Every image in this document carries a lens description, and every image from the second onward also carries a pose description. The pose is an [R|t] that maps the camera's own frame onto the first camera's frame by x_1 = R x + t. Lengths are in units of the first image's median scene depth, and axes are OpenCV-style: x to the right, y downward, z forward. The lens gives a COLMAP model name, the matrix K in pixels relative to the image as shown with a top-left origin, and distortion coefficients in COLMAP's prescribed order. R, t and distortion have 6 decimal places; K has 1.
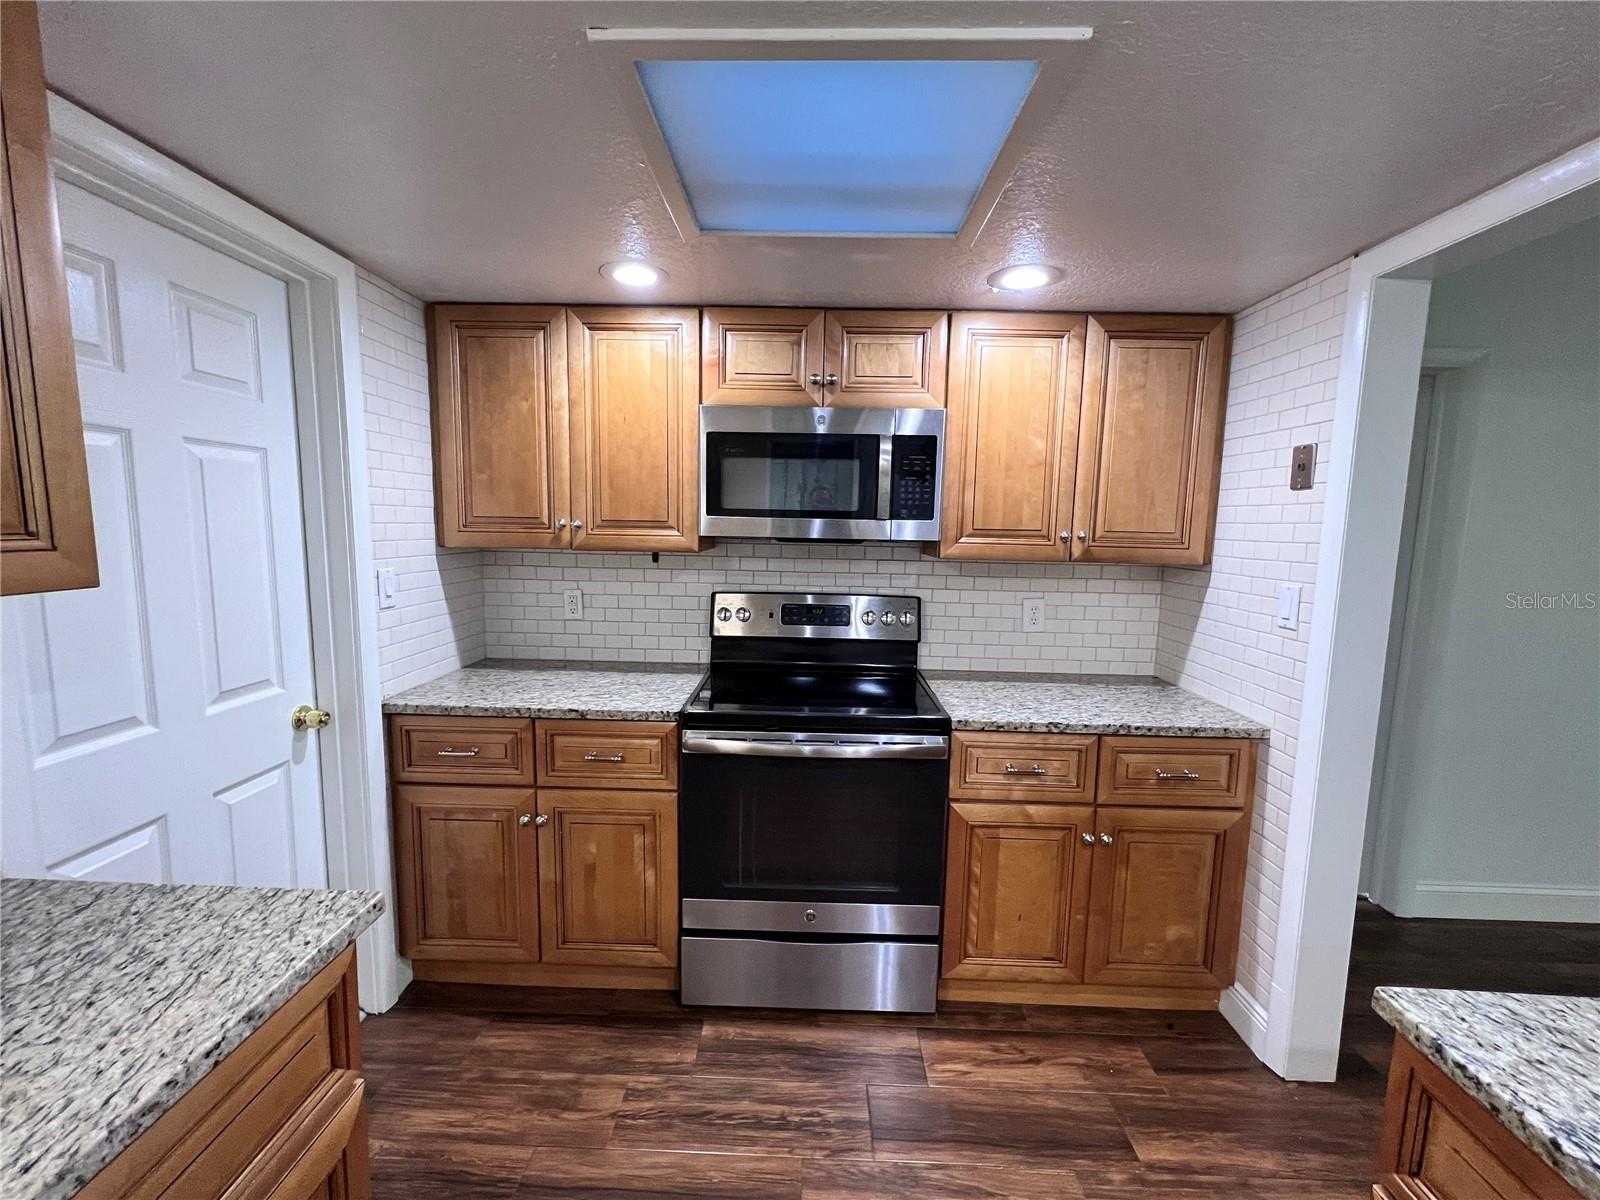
lens RADIAL K [[649.5, 0, 804.5], [0, 649.5, 599.6], [0, 0, 1]] dist [-0.008888, -0.000111]
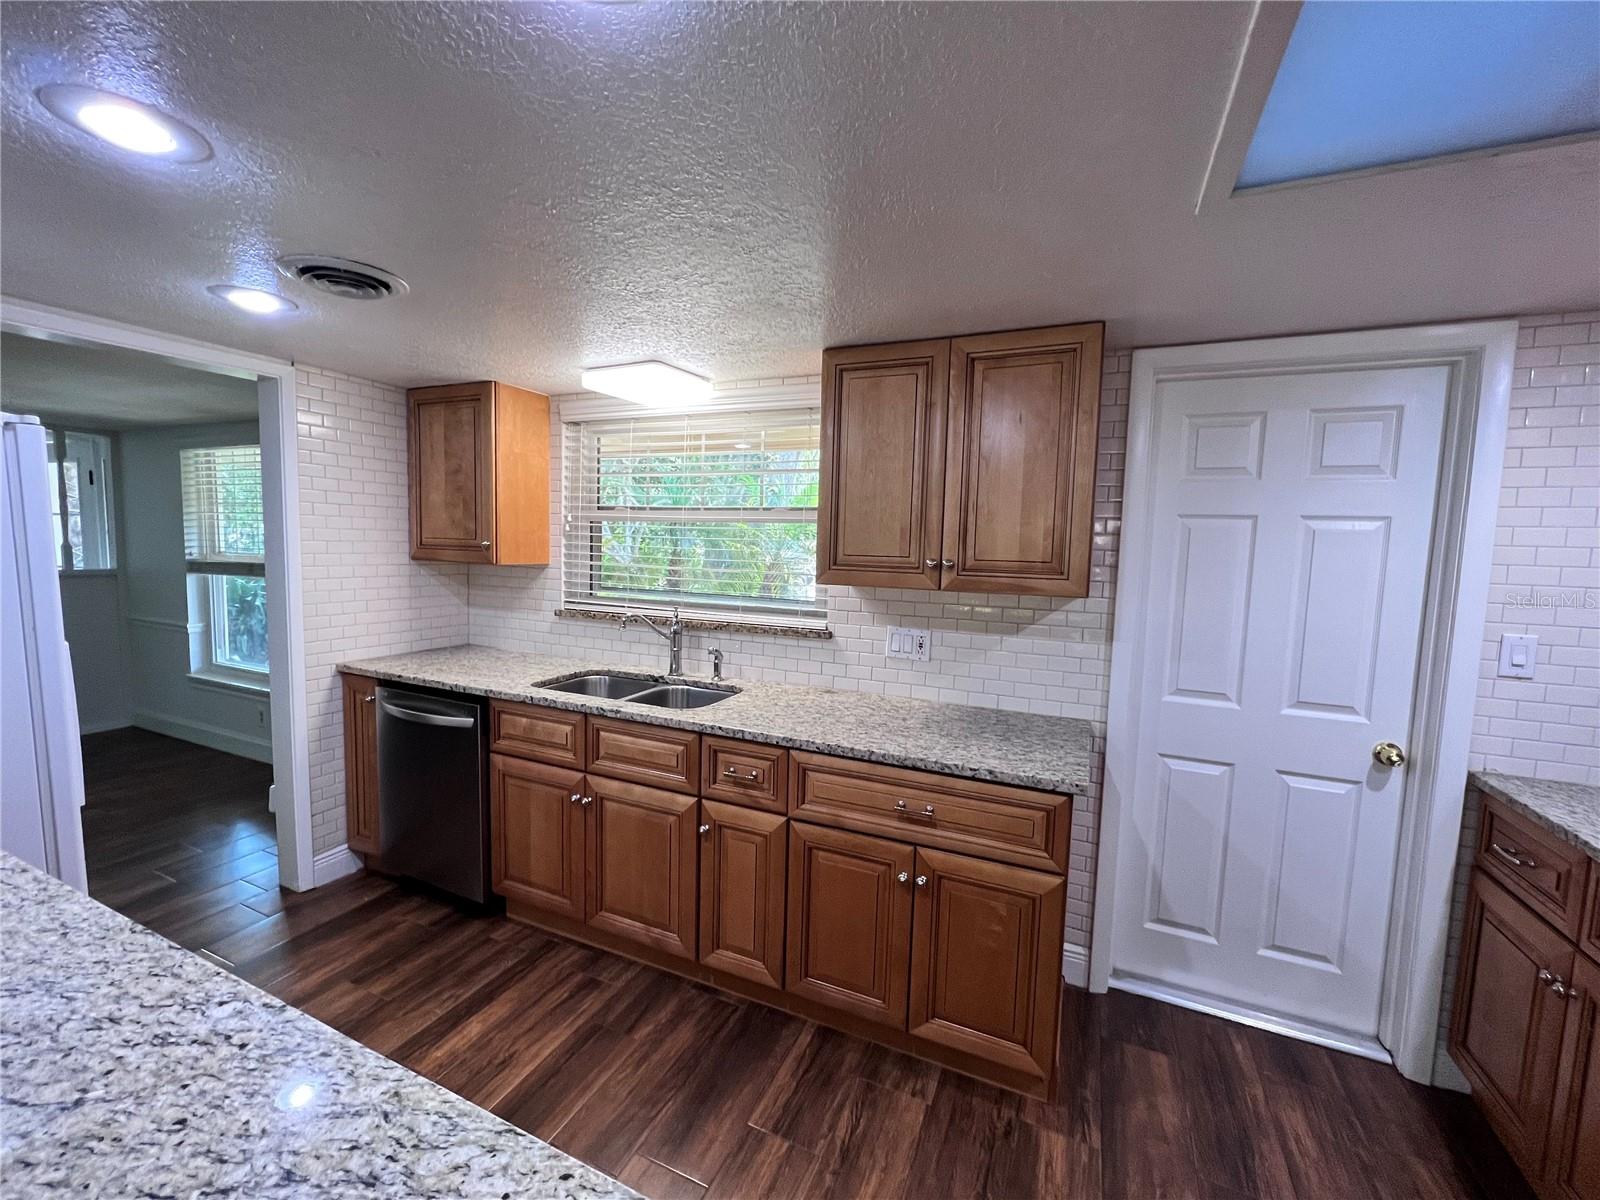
lens RADIAL K [[649.5, 0, 800.5], [0, 649.5, 599.3], [0, 0, 1]] dist [-0.008888, -0.000111]
pose [[-0.378370, 0.054463, -0.924051, 0.680041], [-0.140907, 0.983245, 0.115649, -0.070562], [0.914867, 0.173964, -0.364357, 0.471323]]
